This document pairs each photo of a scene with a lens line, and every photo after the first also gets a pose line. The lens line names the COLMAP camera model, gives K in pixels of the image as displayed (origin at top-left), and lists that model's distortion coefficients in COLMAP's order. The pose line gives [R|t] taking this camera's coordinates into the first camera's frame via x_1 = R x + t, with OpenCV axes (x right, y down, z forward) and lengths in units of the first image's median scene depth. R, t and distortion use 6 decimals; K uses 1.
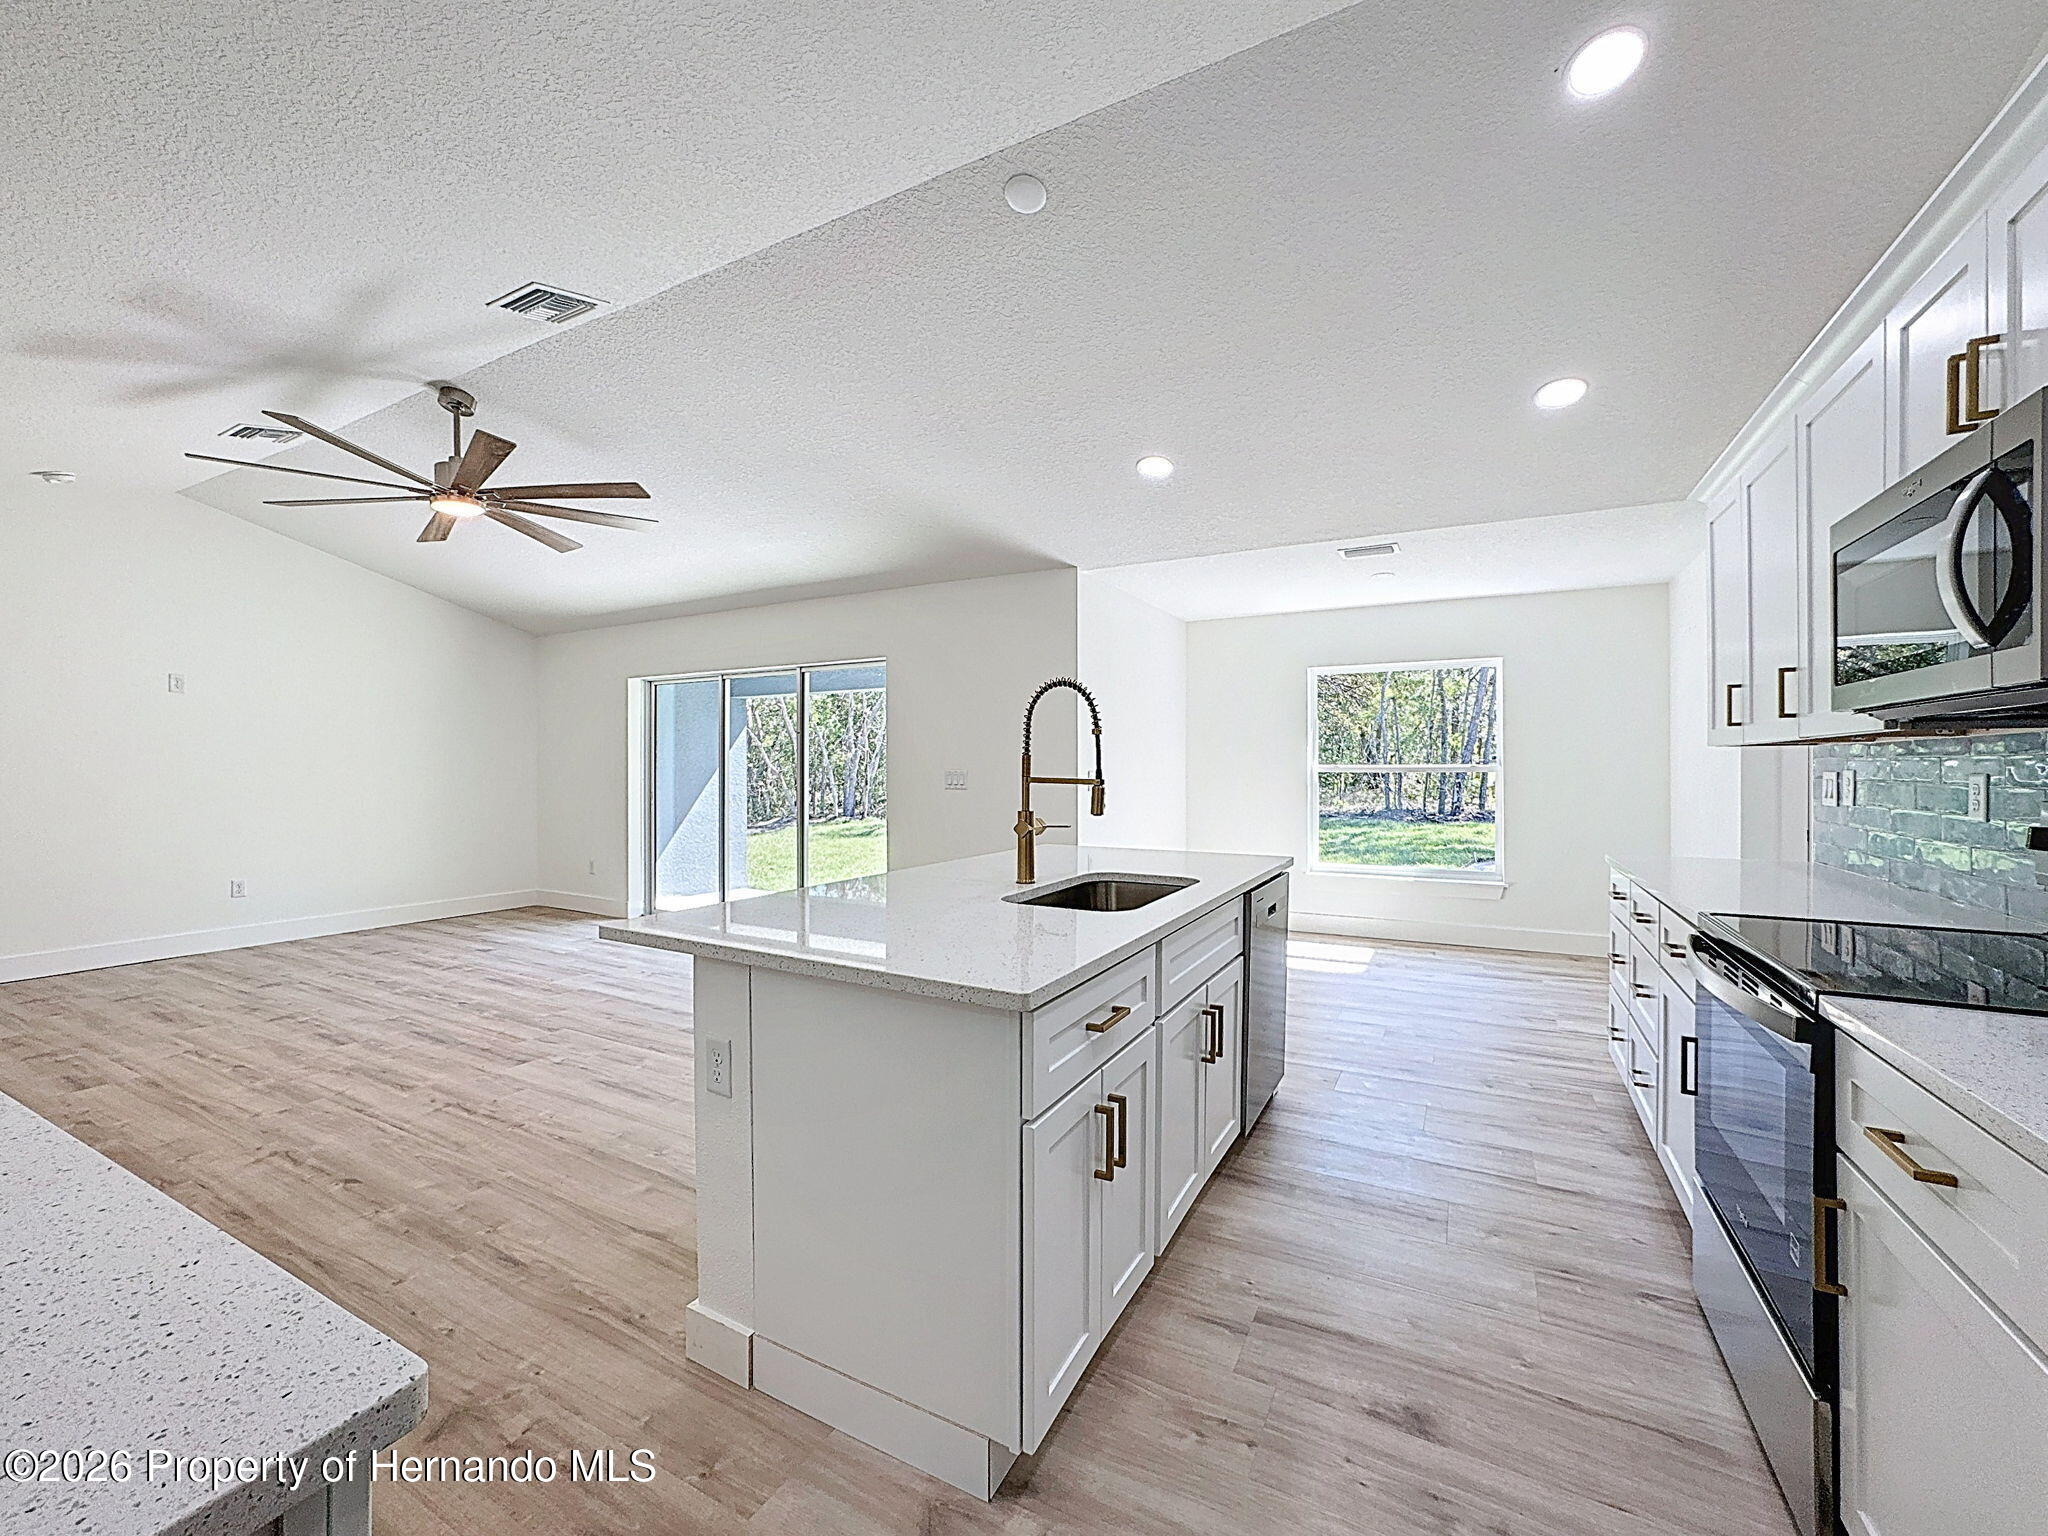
lens RADIAL K [[833.6, 0, 1023.4], [0, 833.6, 777.4], [0, 0, 1]] dist [-0.022268, 0.009835]
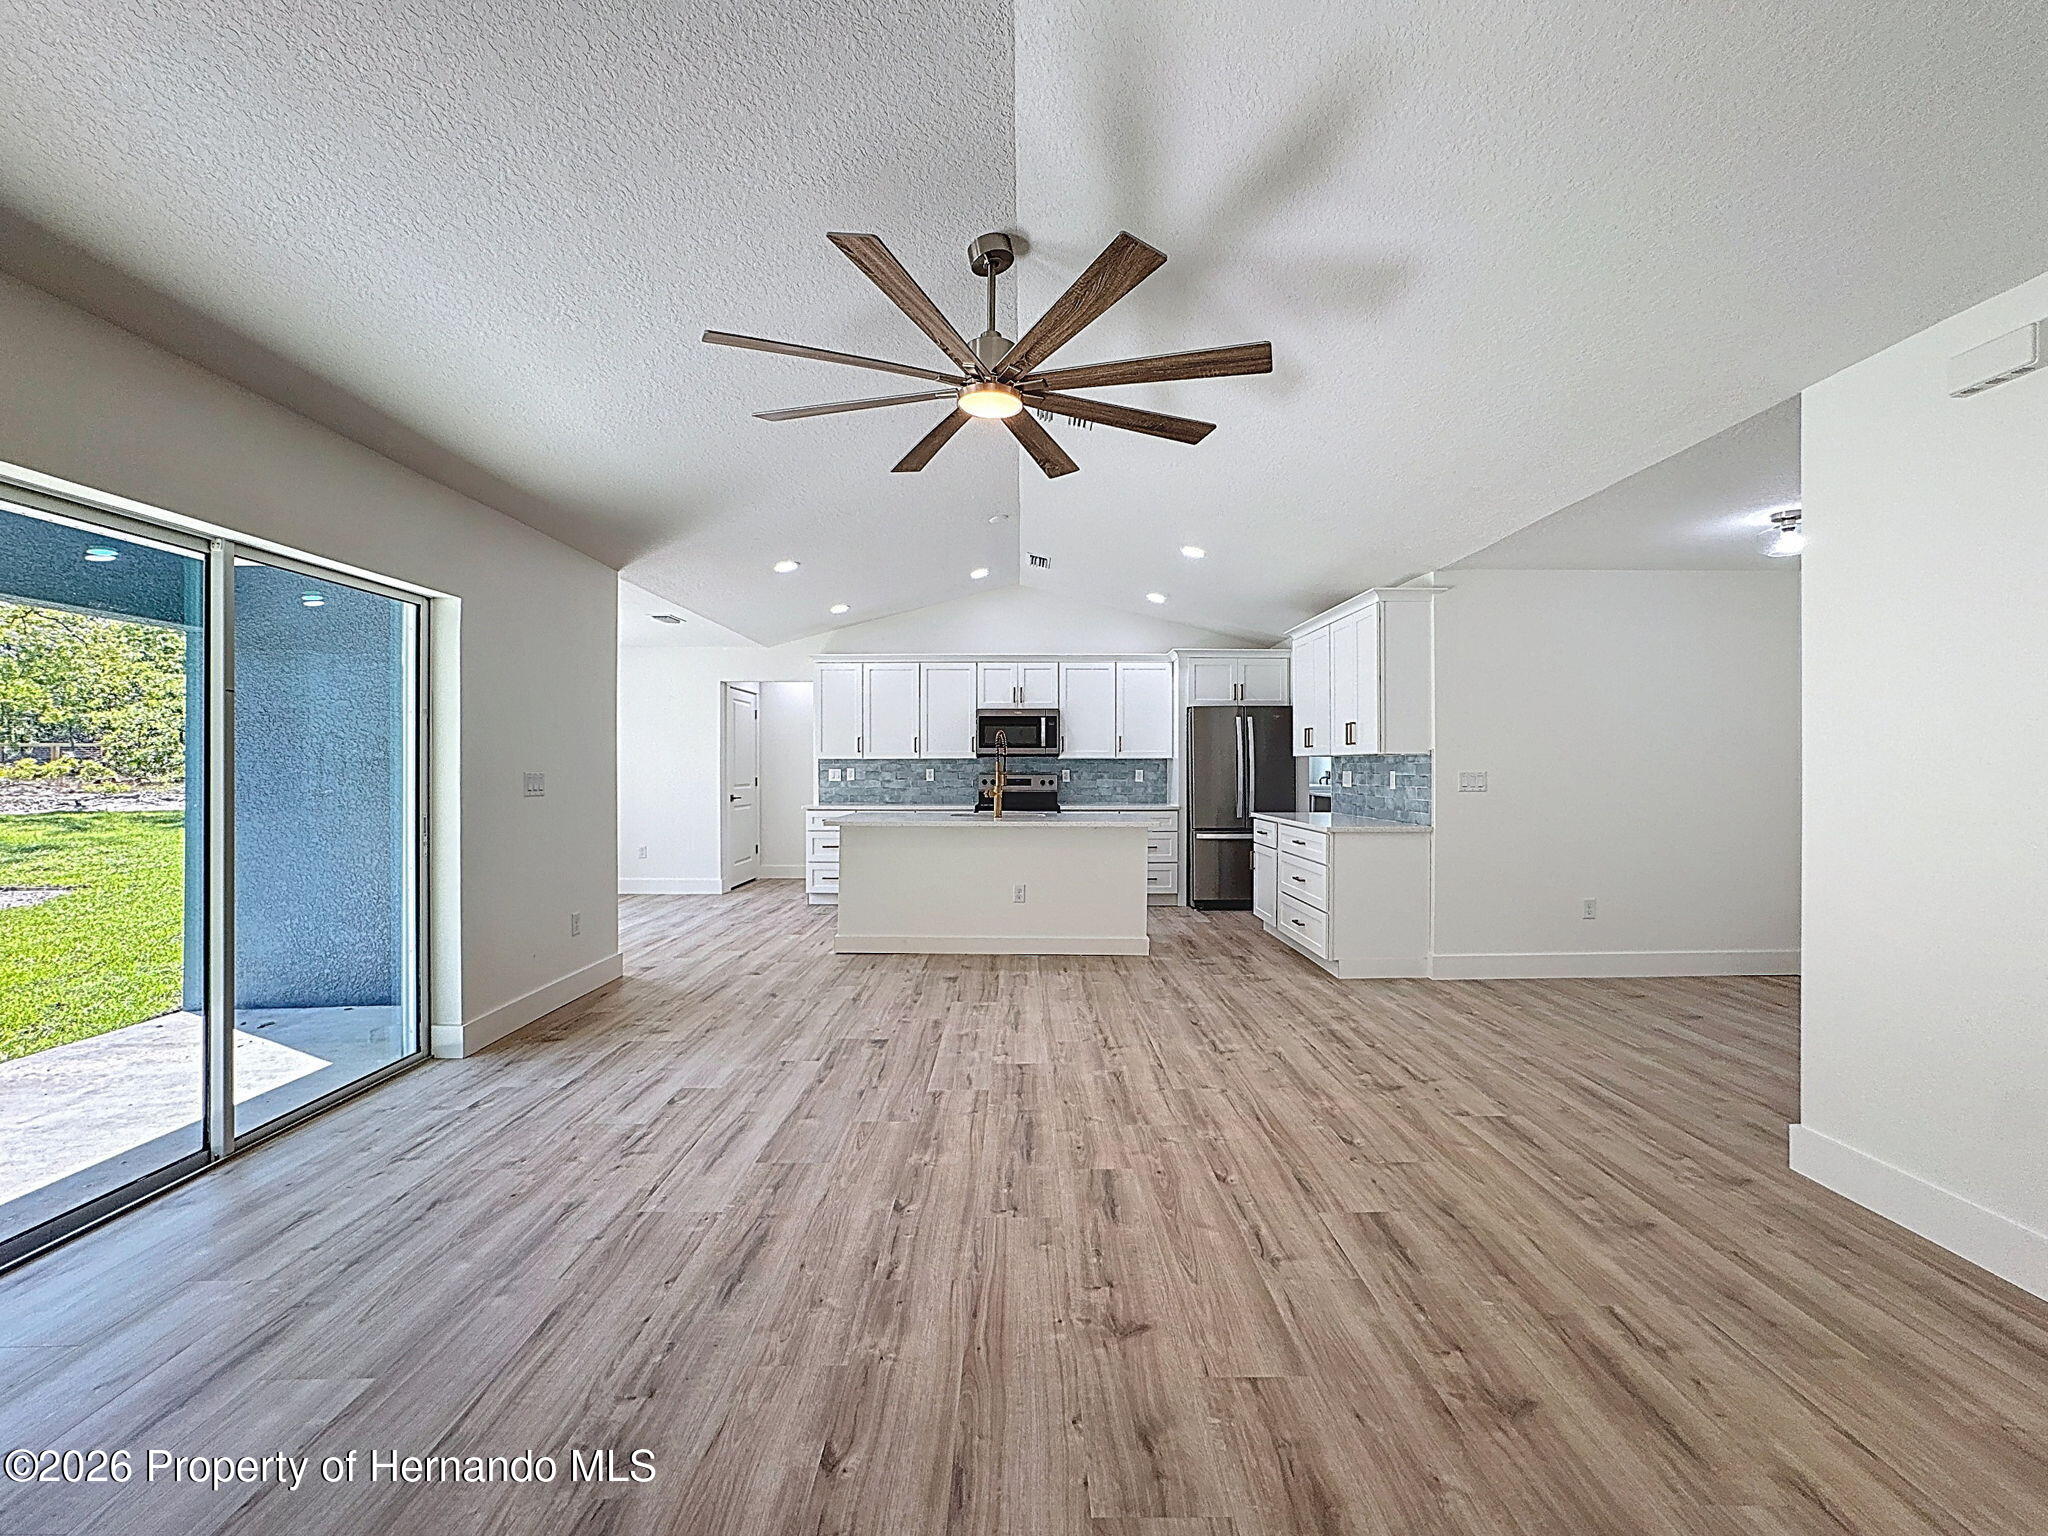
lens RADIAL K [[833.6, 0, 1033.6], [0, 833.6, 770.8], [0, 0, 1]] dist [-0.022268, 0.009835]
pose [[-0.490867, -0.005278, 0.871218, -1.858243], [0.010707, 0.999870, 0.012090, -0.027335], [-0.871169, 0.015263, -0.490747, 1.845966]]
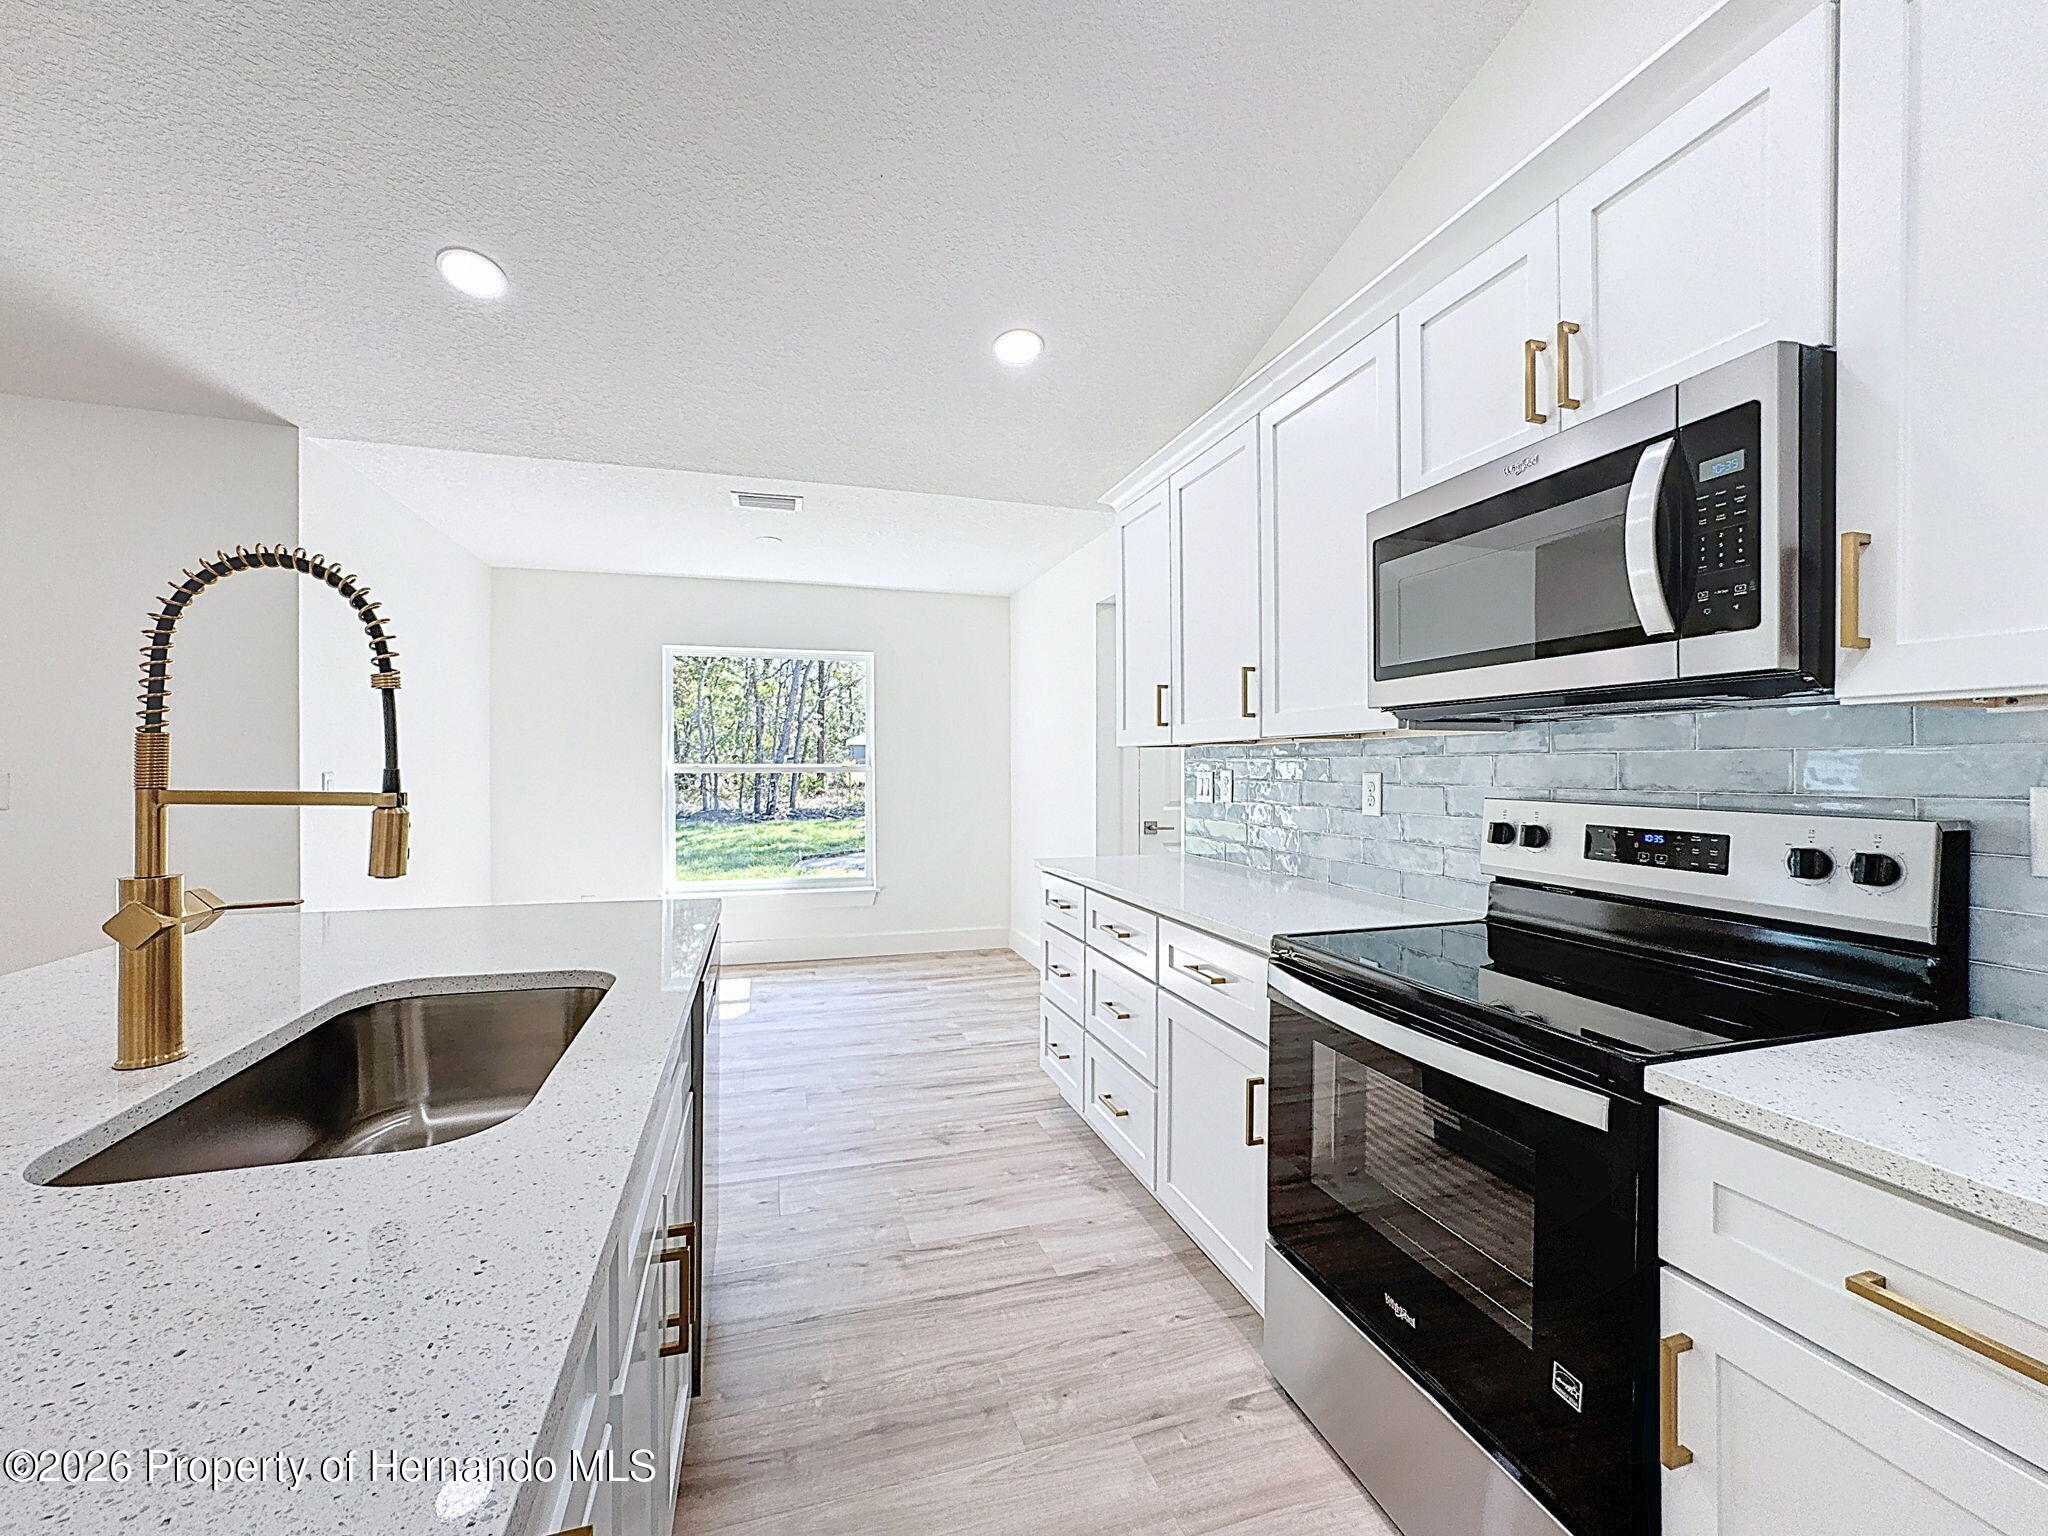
lens RADIAL K [[833.6, 0, 1023.9], [0, 833.6, 769.7], [0, 0, 1]] dist [-0.022268, 0.009835]
pose [[0.696691, -0.001069, 0.717371, 0.010269], [0.008032, 0.999948, -0.006311, -0.003940], [-0.717326, 0.010159, 0.696663, 0.397279]]
